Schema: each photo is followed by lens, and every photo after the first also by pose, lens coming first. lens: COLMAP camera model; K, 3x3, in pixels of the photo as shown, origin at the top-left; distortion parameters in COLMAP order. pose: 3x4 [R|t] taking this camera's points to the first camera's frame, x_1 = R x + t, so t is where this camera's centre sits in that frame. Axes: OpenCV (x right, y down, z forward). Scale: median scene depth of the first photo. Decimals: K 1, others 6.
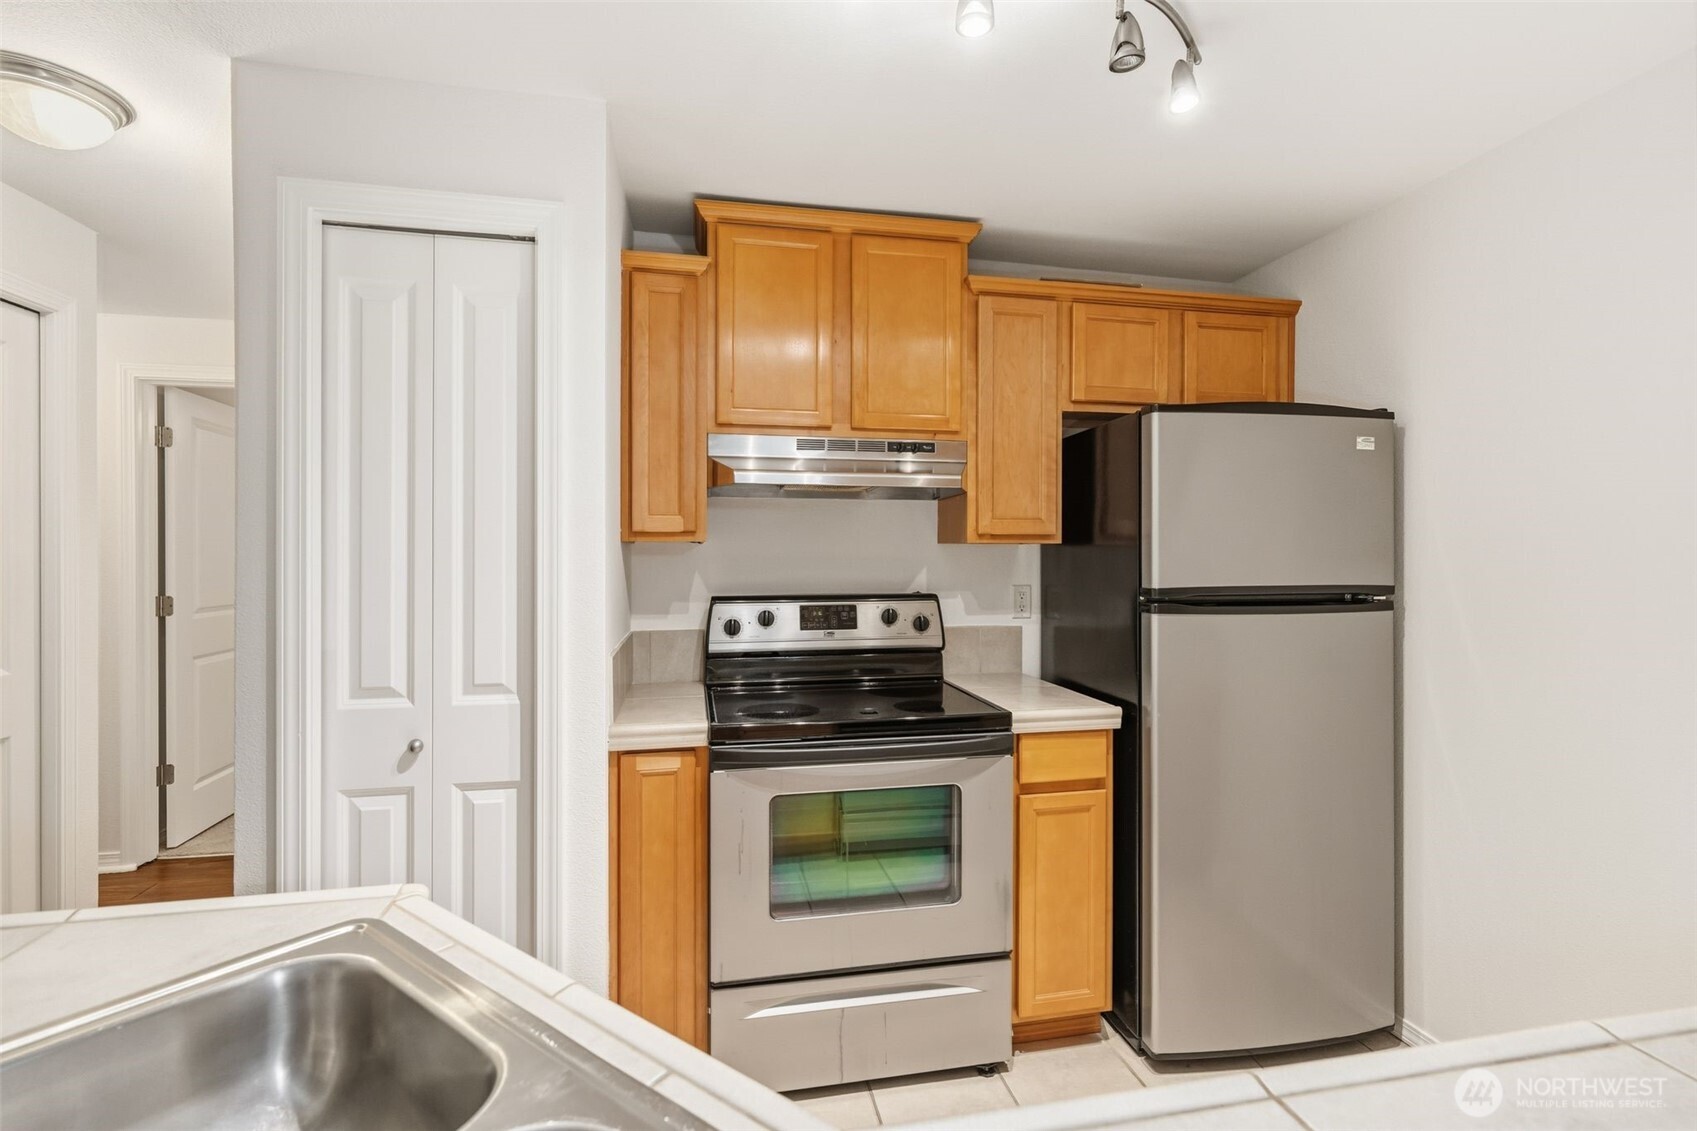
lens RADIAL K [[770.8, 0, 852.6], [0, 770.8, 561.8], [0, 0, 1]] dist [-0.002353, 0.000036]
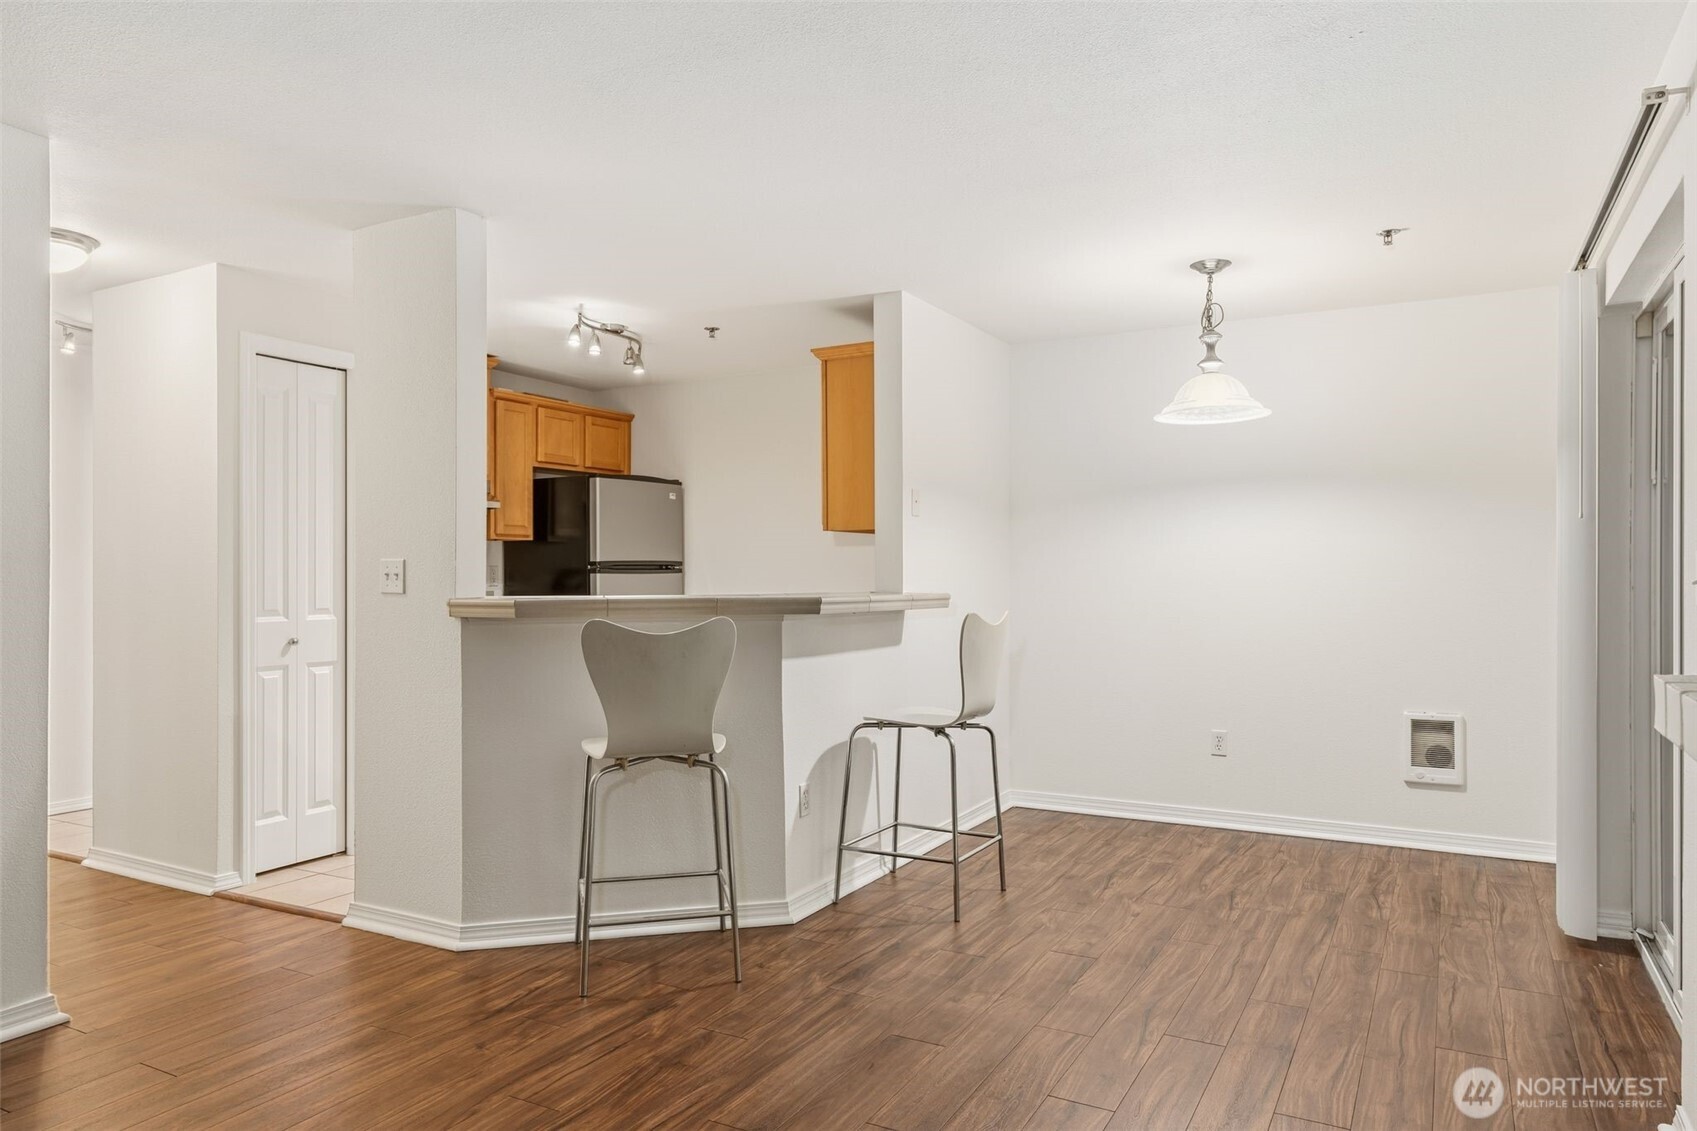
lens RADIAL K [[1107.0, 0, 848.5], [0, 1107.0, 565.5], [0, 0, 1]] dist [0.002331, 0.000816]
pose [[0.642596, 0.001223, 0.766204, -1.385453], [0.011184, 0.999877, -0.010976, 0.081374], [-0.766123, 0.015623, 0.642504, -1.365763]]
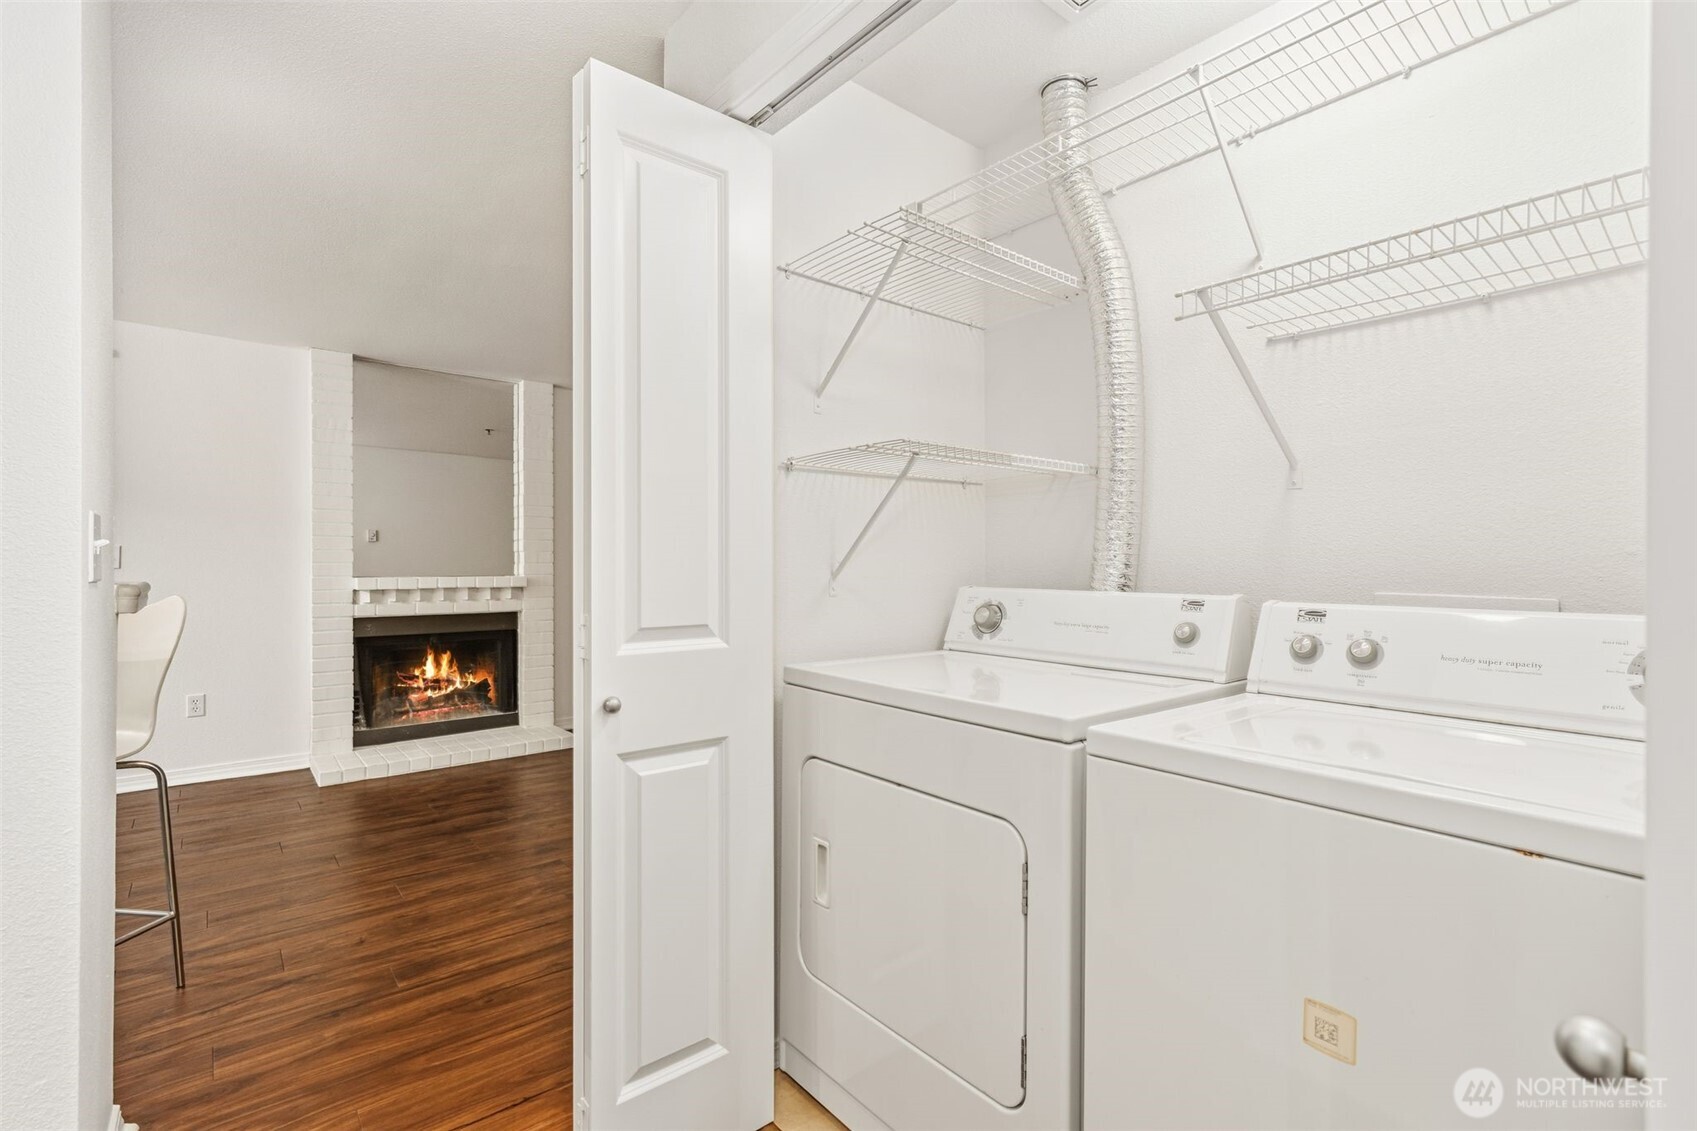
lens RADIAL K [[761.7, 0, 848.5], [0, 761.7, 565.5], [0, 0, 1]] dist [0.006040, 0.000484]
pose [[-0.872019, -0.001708, -0.489468, -0.729084], [-0.011489, 0.999790, 0.016981, 0.062481], [0.489336, 0.020432, -0.871856, 1.123348]]
